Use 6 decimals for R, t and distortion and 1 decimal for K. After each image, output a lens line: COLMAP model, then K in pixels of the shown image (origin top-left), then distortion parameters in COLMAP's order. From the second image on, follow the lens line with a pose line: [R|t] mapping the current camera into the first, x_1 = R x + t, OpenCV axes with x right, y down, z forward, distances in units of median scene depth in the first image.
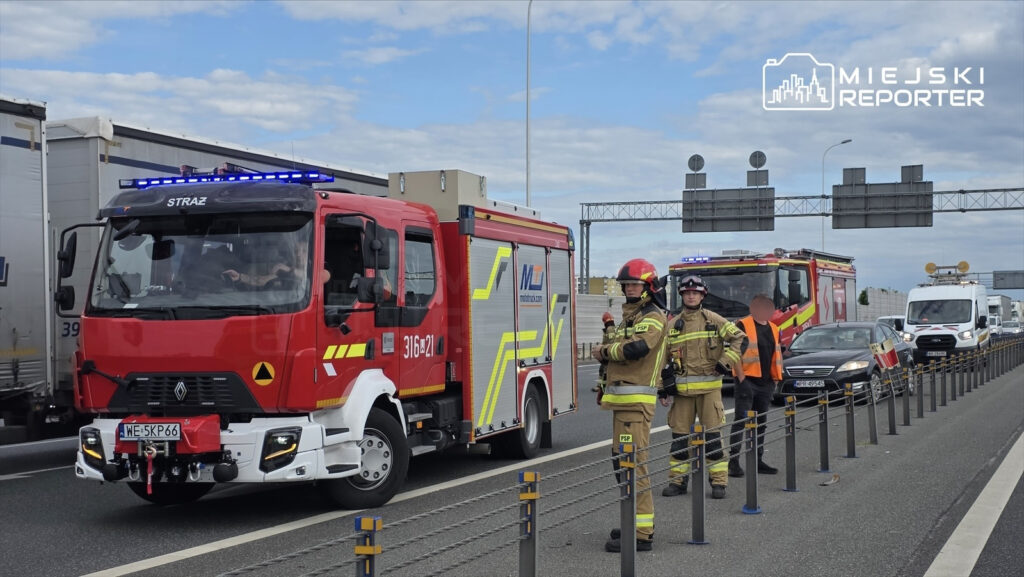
lens RADIAL K [[1399.5, 0, 512.0], [0, 1399.5, 288.5], [0, 0, 1]] dist [0.082152, -0.011460]
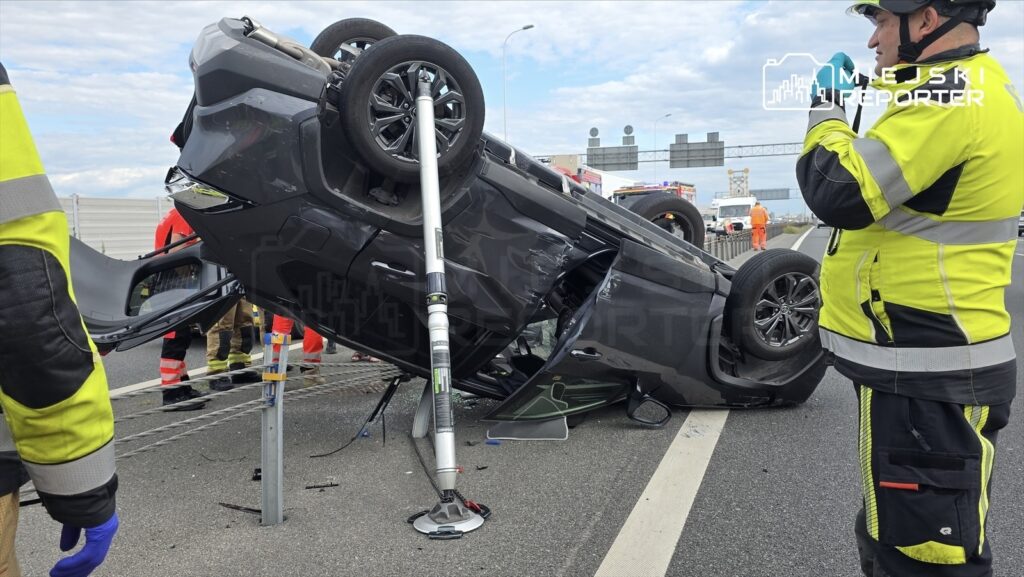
lens RADIAL K [[900.9, 0, 512.0], [0, 900.9, 288.5], [0, 0, 1]] dist [0.083255, -0.000951]
pose [[0.996304, -0.030302, 0.080374, -0.075503], [0.022917, 0.995564, 0.091258, 0.001071], [-0.082782, -0.089079, 0.992578, -0.162000]]
